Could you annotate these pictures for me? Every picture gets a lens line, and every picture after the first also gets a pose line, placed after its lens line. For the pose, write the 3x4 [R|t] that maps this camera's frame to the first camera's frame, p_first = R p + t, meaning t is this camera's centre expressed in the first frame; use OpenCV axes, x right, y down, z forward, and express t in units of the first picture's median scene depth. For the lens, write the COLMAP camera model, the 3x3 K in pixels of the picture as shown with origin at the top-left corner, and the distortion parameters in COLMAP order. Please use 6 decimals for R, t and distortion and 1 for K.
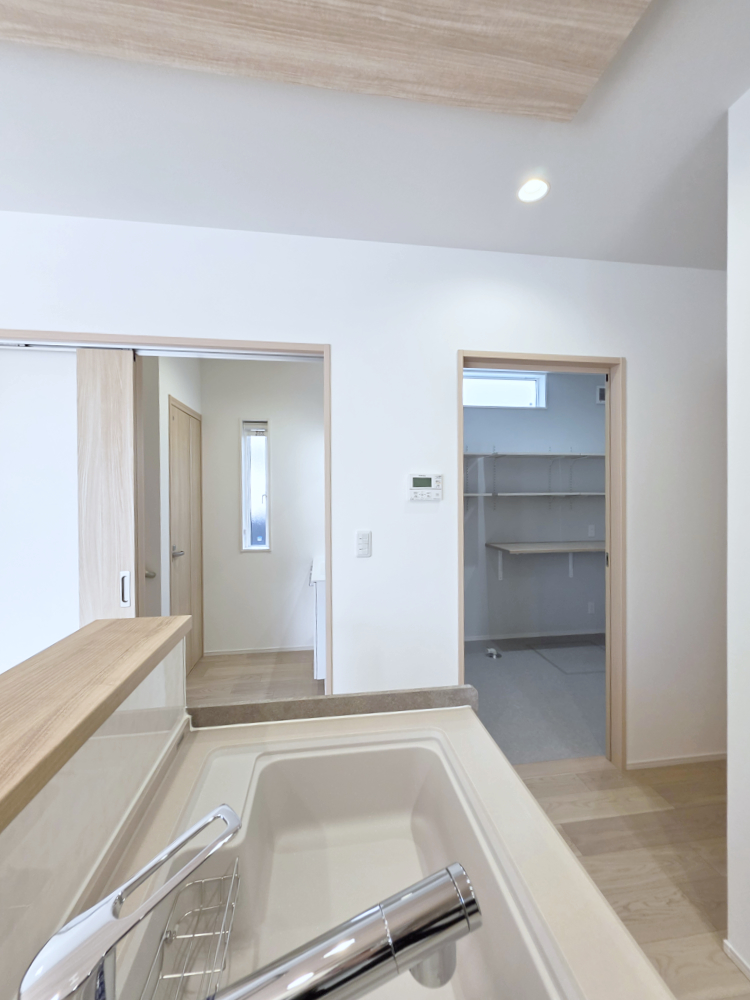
lens RADIAL K [[441.0, 0, 401.5], [0, 441.0, 491.9], [0, 0, 1]] dist [0.020431, -0.000015]
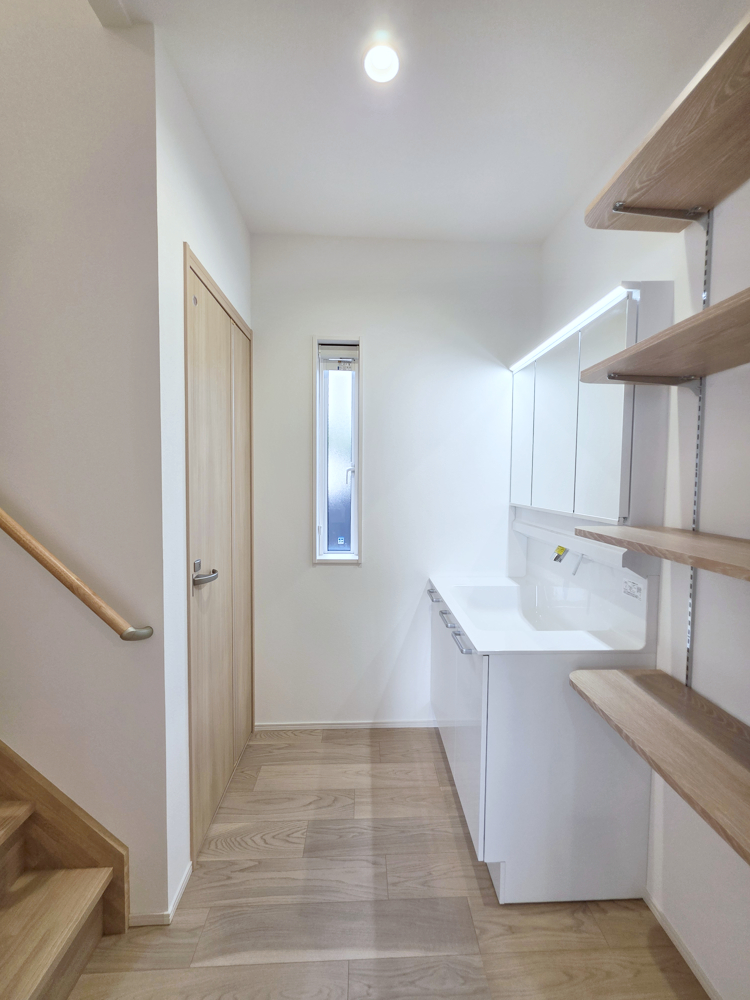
lens RADIAL K [[404.3, 0, 384.1], [0, 404.3, 499.3], [0, 0, 1]] dist [-0.001544, 0.001488]
pose [[0.993507, 0.027337, -0.110442, -0.340177], [-0.021569, 0.998357, 0.053092, 0.028832], [0.111712, -0.050365, 0.992464, 0.766377]]
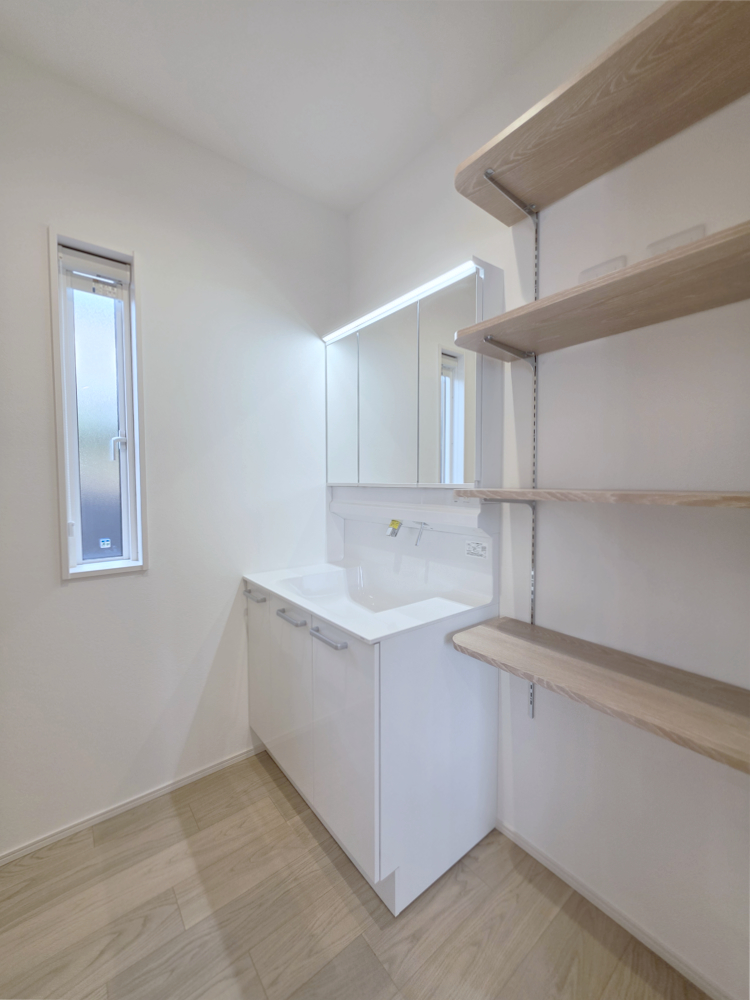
lens RADIAL K [[404.3, 0, 385.2], [0, 404.3, 497.9], [0, 0, 1]] dist [-0.001544, 0.001488]
pose [[0.867301, -0.011948, 0.497641, -0.476376], [-0.008742, 0.999192, 0.039227, 0.075674], [-0.497708, -0.038372, 0.866496, 0.900060]]
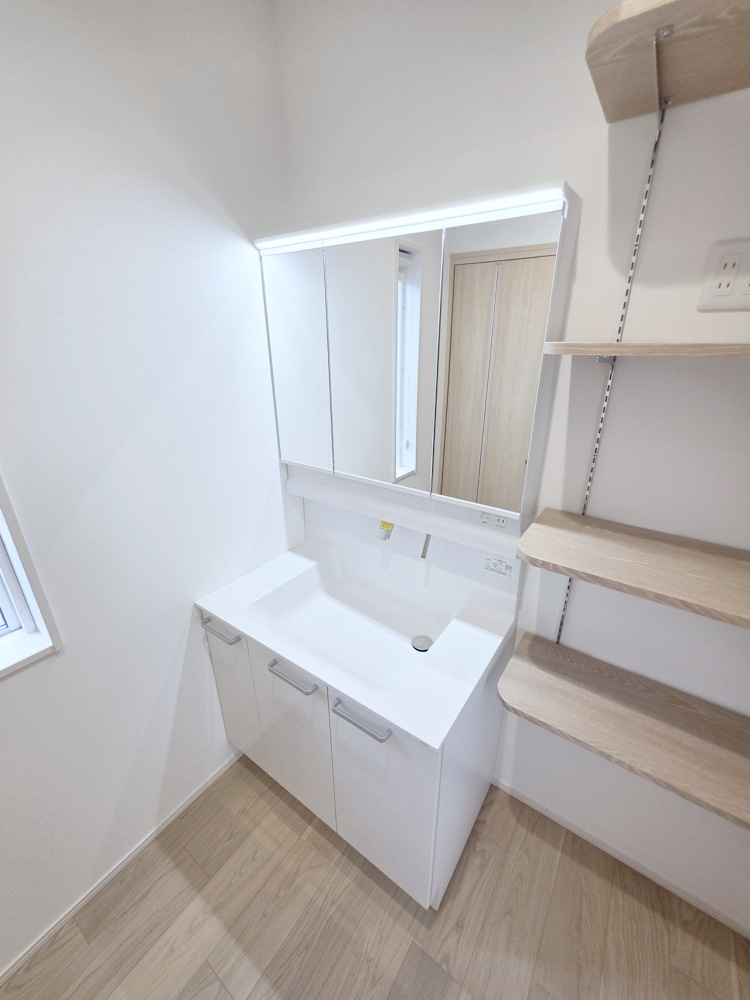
lens RADIAL K [[404.3, 0, 384.3], [0, 404.3, 498.2], [0, 0, 1]] dist [-0.001544, 0.001488]
pose [[0.694531, -0.255959, 0.672393, -0.496751], [-0.010088, 0.931020, 0.364830, -0.101435], [-0.719392, -0.260169, 0.644040, 1.142801]]
